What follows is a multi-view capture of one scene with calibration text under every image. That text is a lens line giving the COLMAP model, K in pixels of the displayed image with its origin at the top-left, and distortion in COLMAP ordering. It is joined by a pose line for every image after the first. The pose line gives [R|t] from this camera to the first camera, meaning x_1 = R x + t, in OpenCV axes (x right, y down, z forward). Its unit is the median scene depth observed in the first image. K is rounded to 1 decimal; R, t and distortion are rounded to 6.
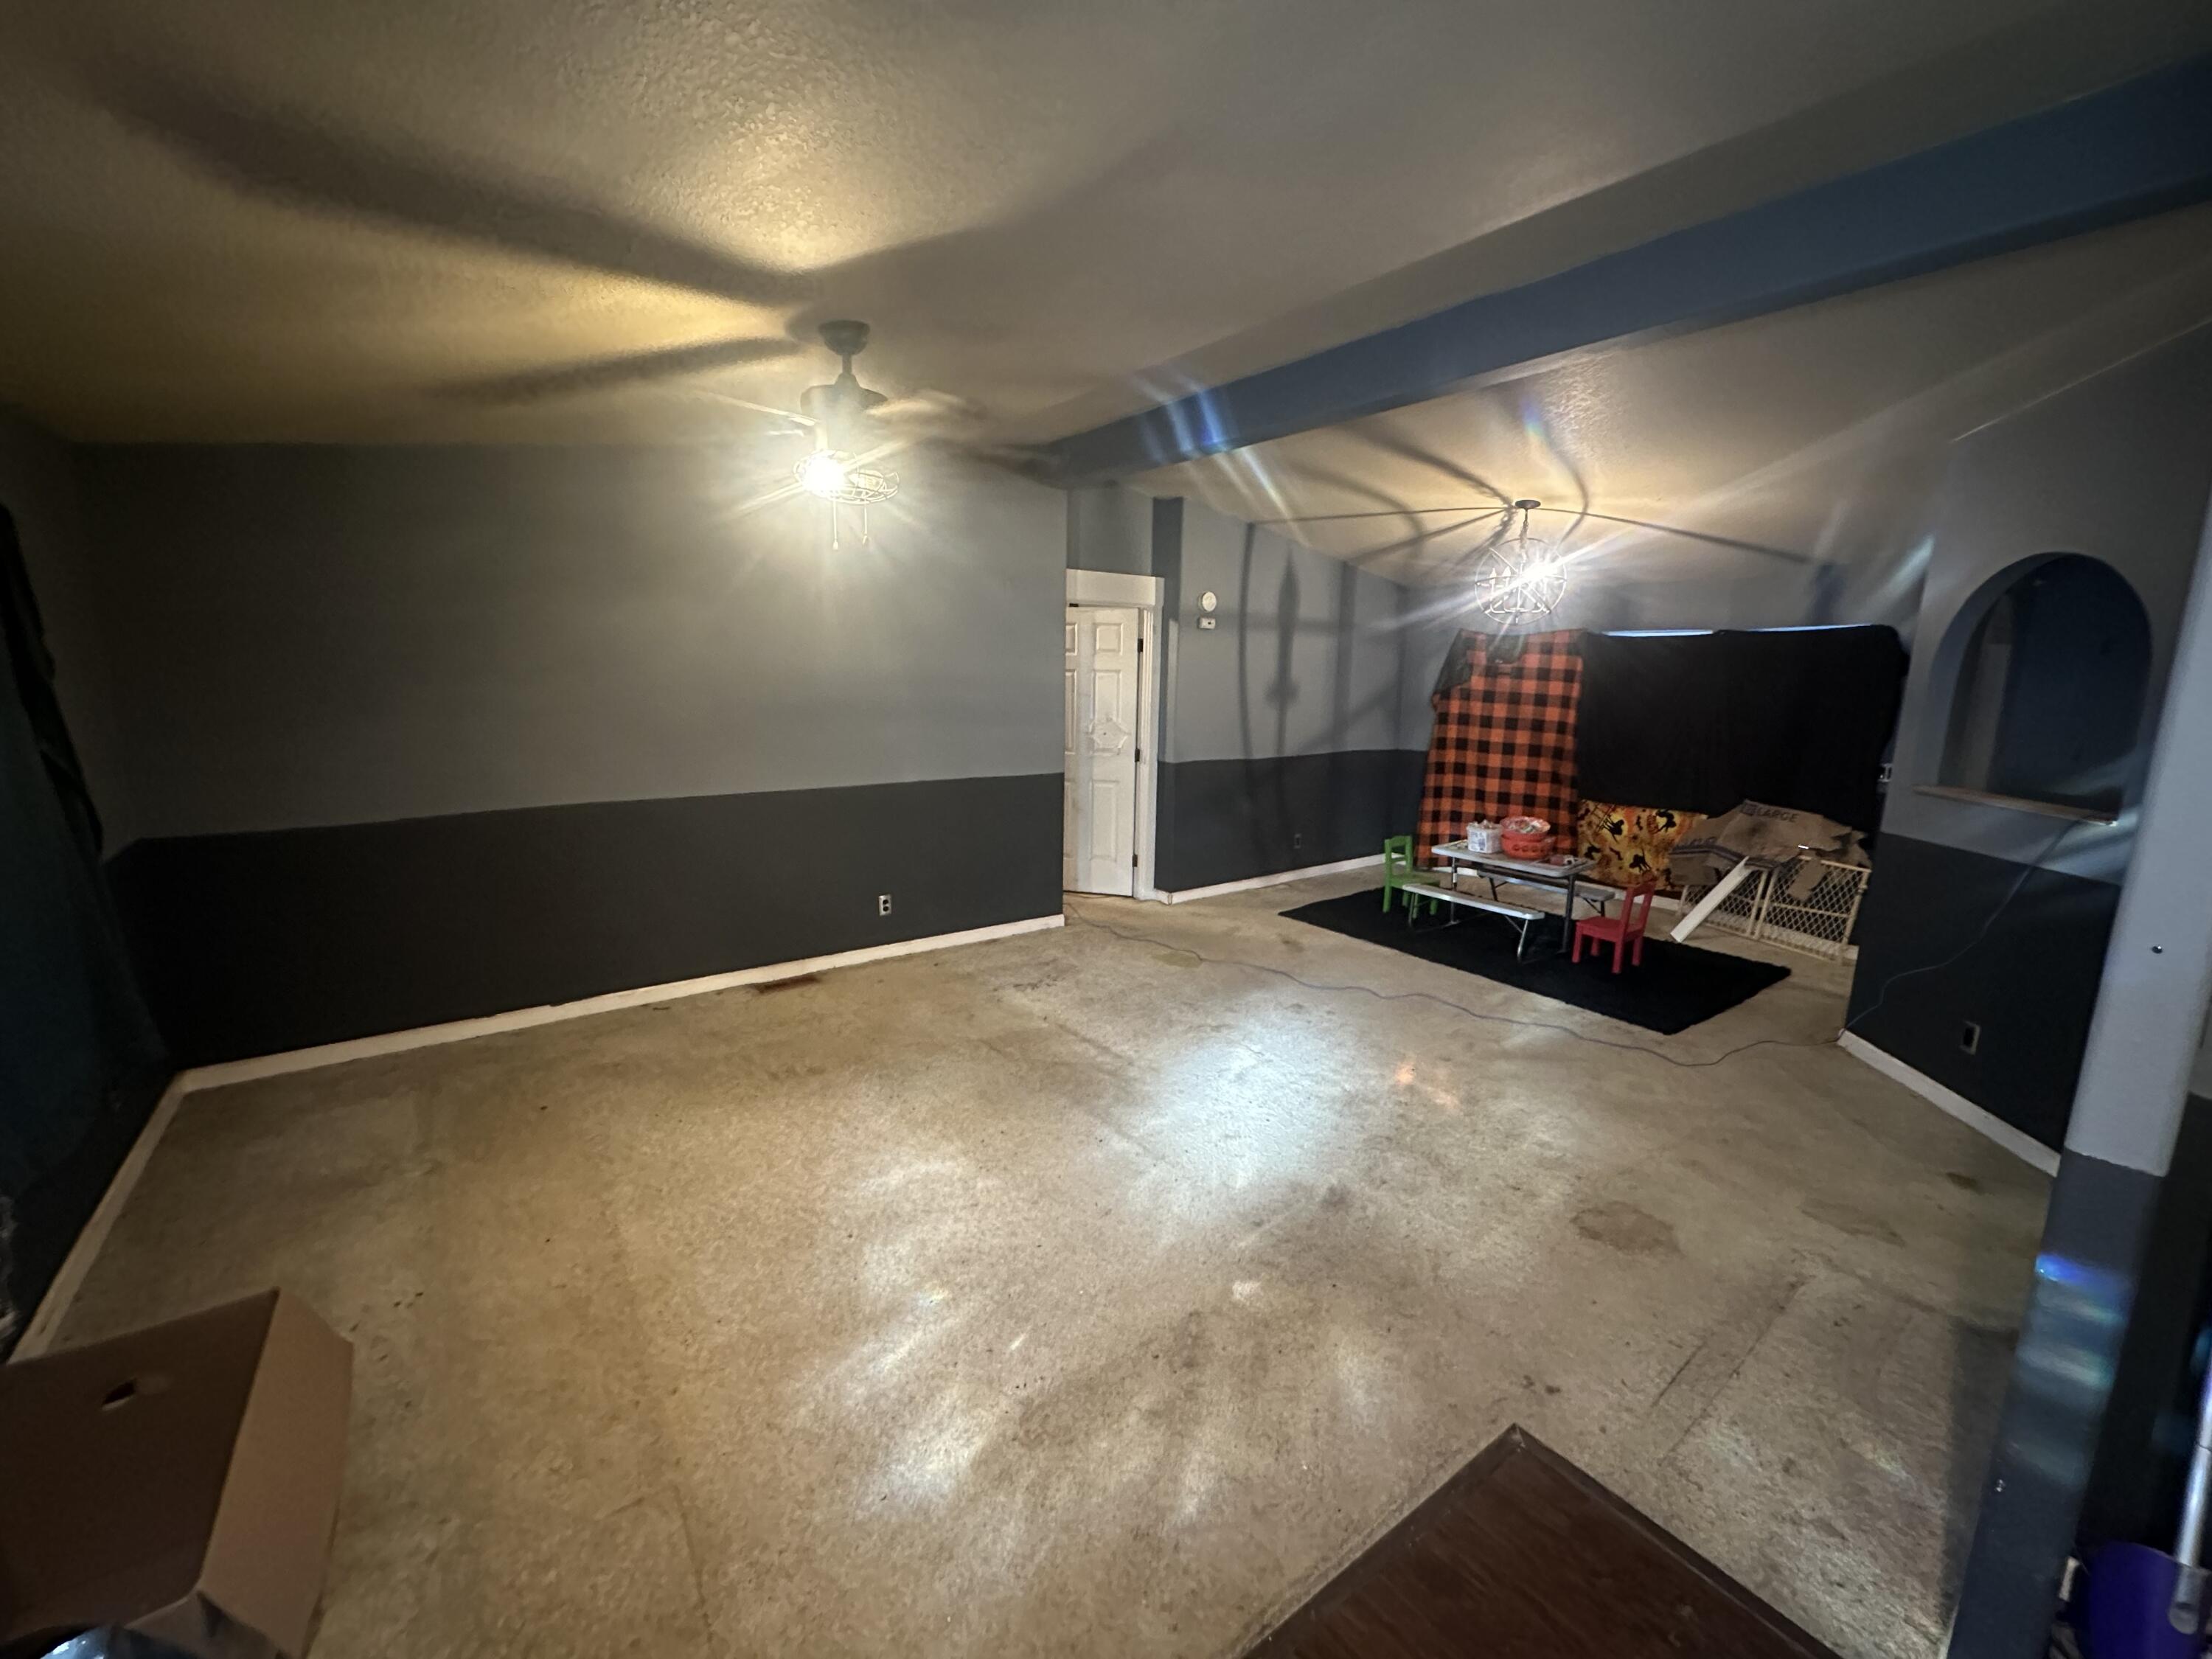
lens RADIAL K [[879.1, 0, 1104.1], [0, 879.1, 826.3], [0, 0, 1]] dist [-0.002712, 0.000385]
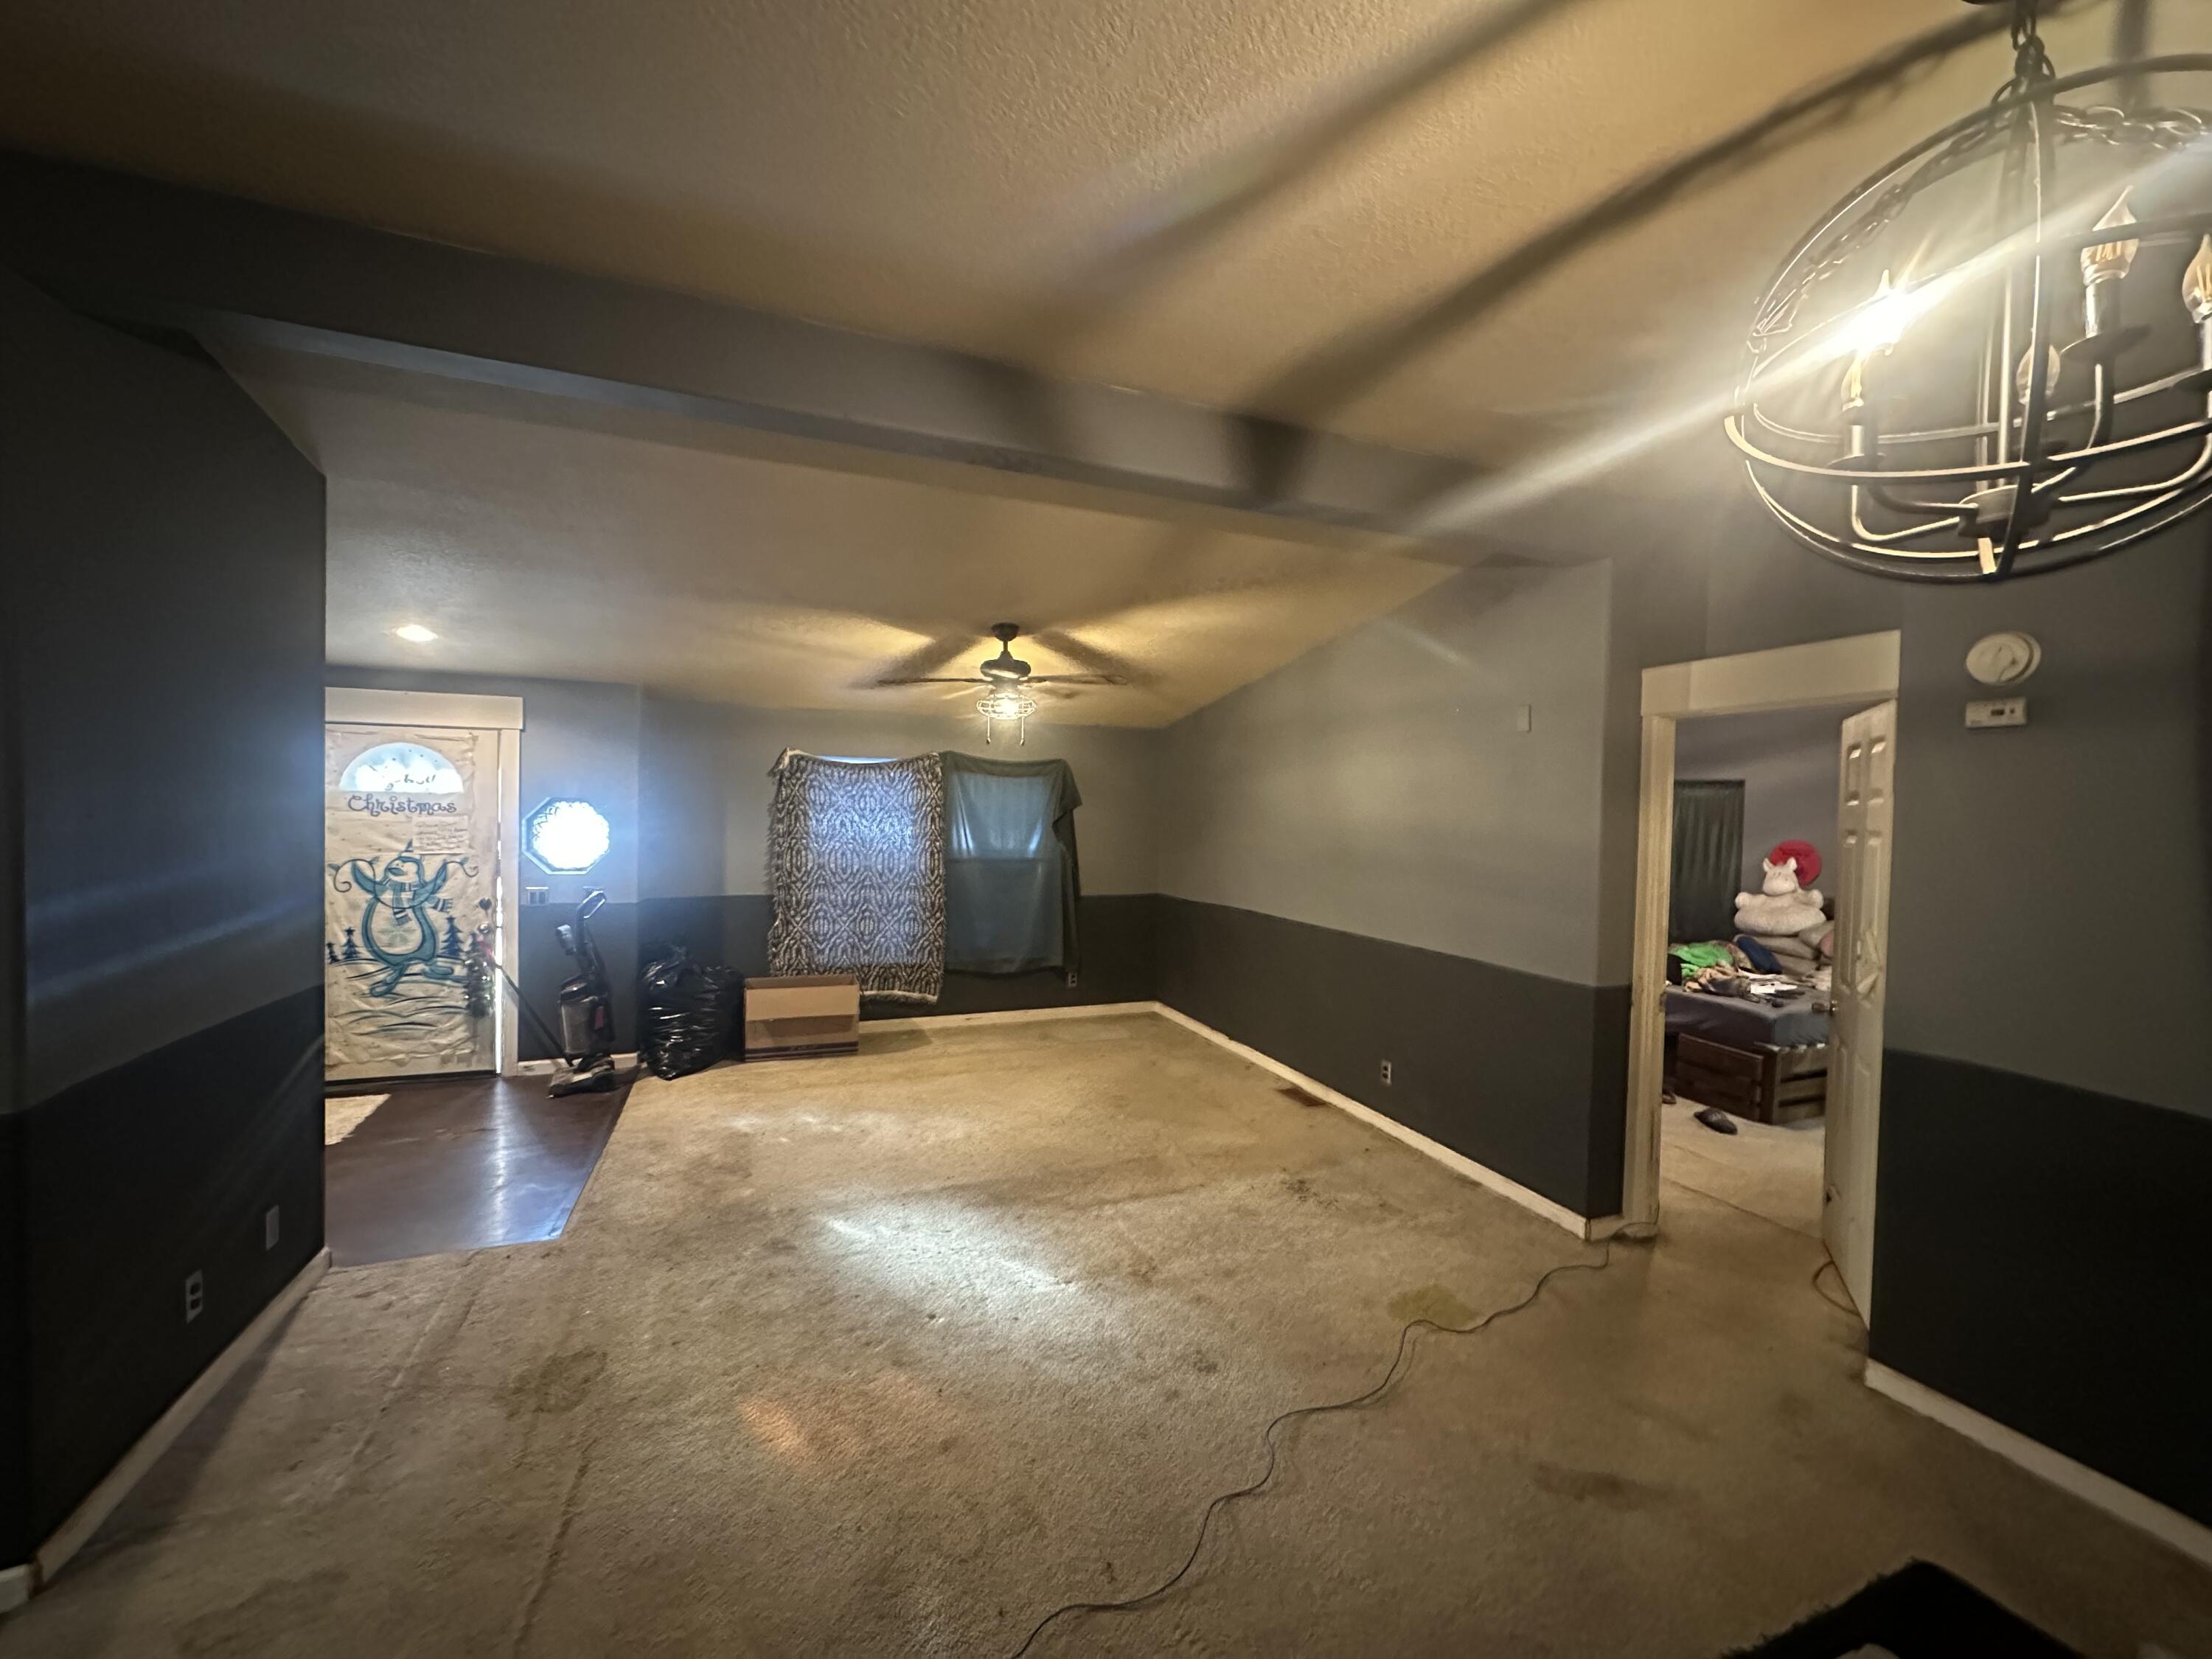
lens RADIAL K [[879.1, 0, 1107.9], [0, 879.1, 830.4], [0, 0, 1]] dist [-0.002712, 0.000385]
pose [[-0.257900, 0.000230, -0.966172, 0.745697], [-0.195574, 0.979286, 0.052438, -0.156158], [0.946170, 0.202482, -0.252513, 0.928306]]
